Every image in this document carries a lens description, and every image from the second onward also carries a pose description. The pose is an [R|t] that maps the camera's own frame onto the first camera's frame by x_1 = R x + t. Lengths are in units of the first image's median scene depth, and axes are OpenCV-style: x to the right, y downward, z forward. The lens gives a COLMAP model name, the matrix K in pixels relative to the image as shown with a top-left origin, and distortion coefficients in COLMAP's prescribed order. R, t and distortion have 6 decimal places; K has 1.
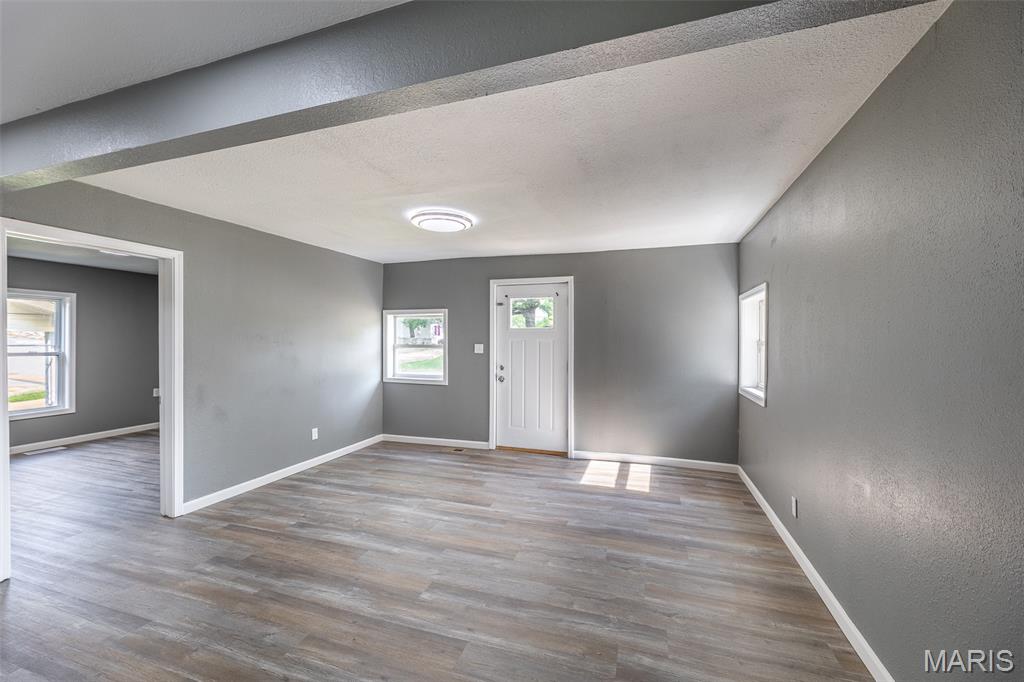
lens RADIAL K [[406.7, 0, 509.3], [0, 406.7, 340.1], [0, 0, 1]] dist [0.005258, -0.000164]
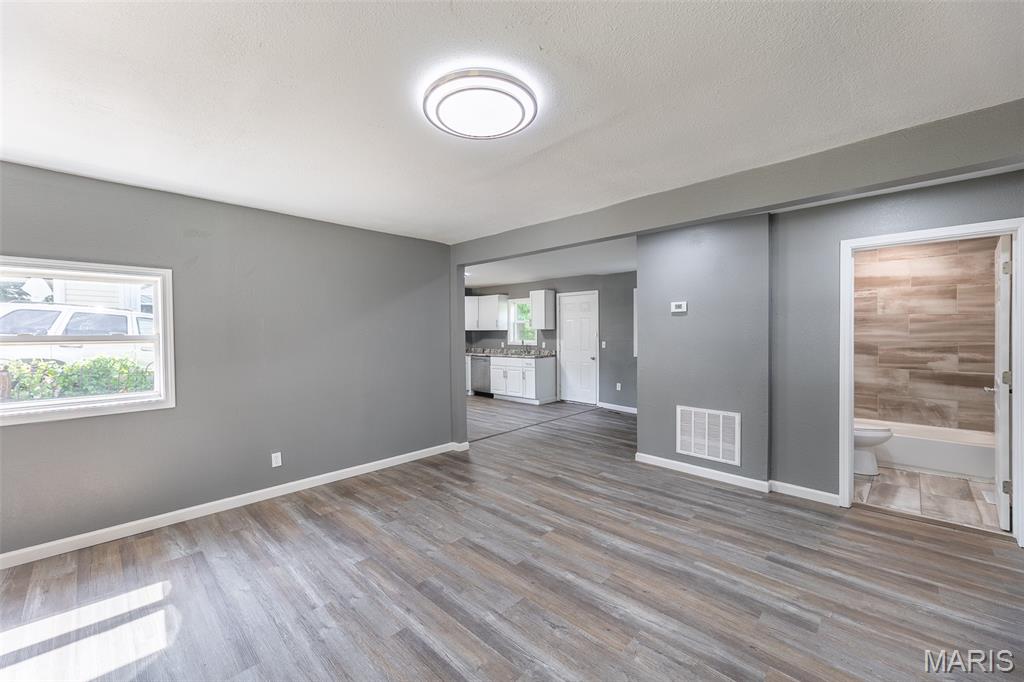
lens RADIAL K [[406.7, 0, 511.5], [0, 406.7, 337.4], [0, 0, 1]] dist [0.005258, -0.000164]
pose [[-0.908217, 0.001744, 0.418497, -0.359920], [0.006345, 0.999934, 0.009604, 0.003959], [-0.418452, 0.011378, -0.908168, 1.247343]]
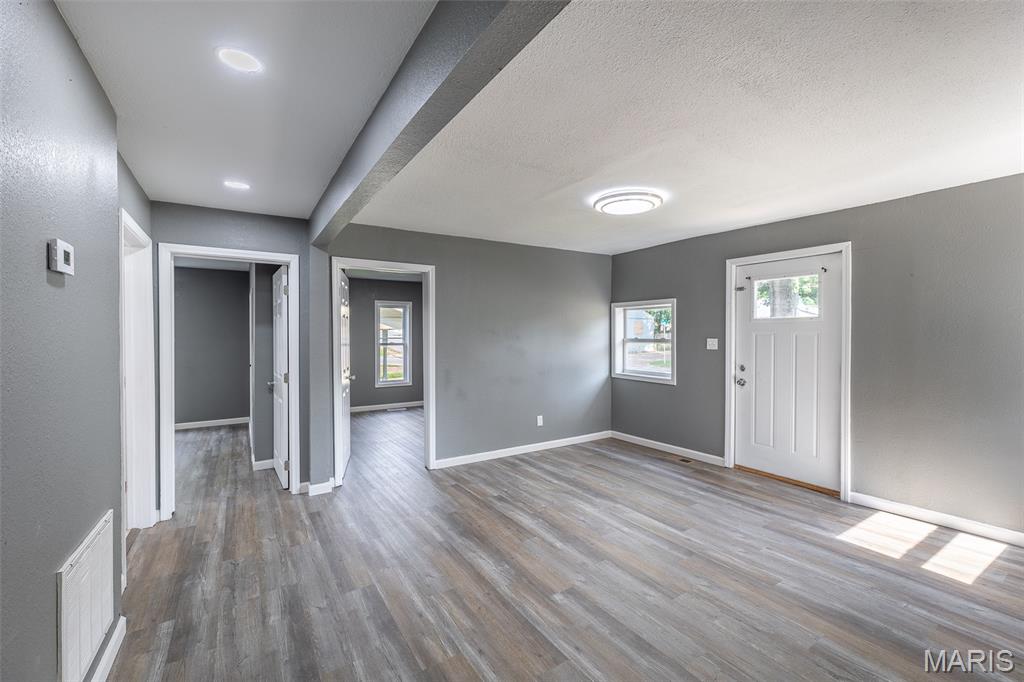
lens RADIAL K [[424.4, 0, 511.0], [0, 424.4, 338.4], [0, 0, 1]] dist [0.004730, -0.000899]
pose [[0.783215, 0.004108, -0.621738, 0.187672], [0.001859, 0.999958, 0.008948, 0.001158], [0.621749, -0.008164, 0.783174, 0.080520]]
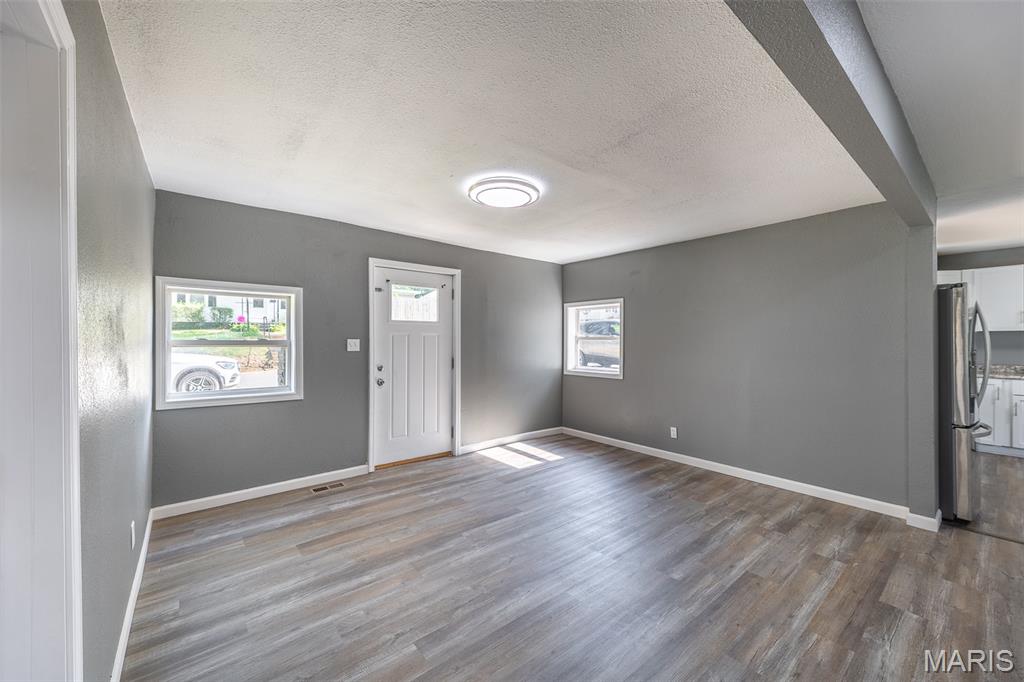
lens RADIAL K [[406.7, 0, 511.3], [0, 406.7, 340.4], [0, 0, 1]] dist [0.005258, -0.000164]
pose [[0.522730, -0.002660, 0.852494, -0.744735], [-0.004106, 0.999976, 0.005638, 0.008347], [-0.852488, -0.006448, 0.522707, 0.459474]]
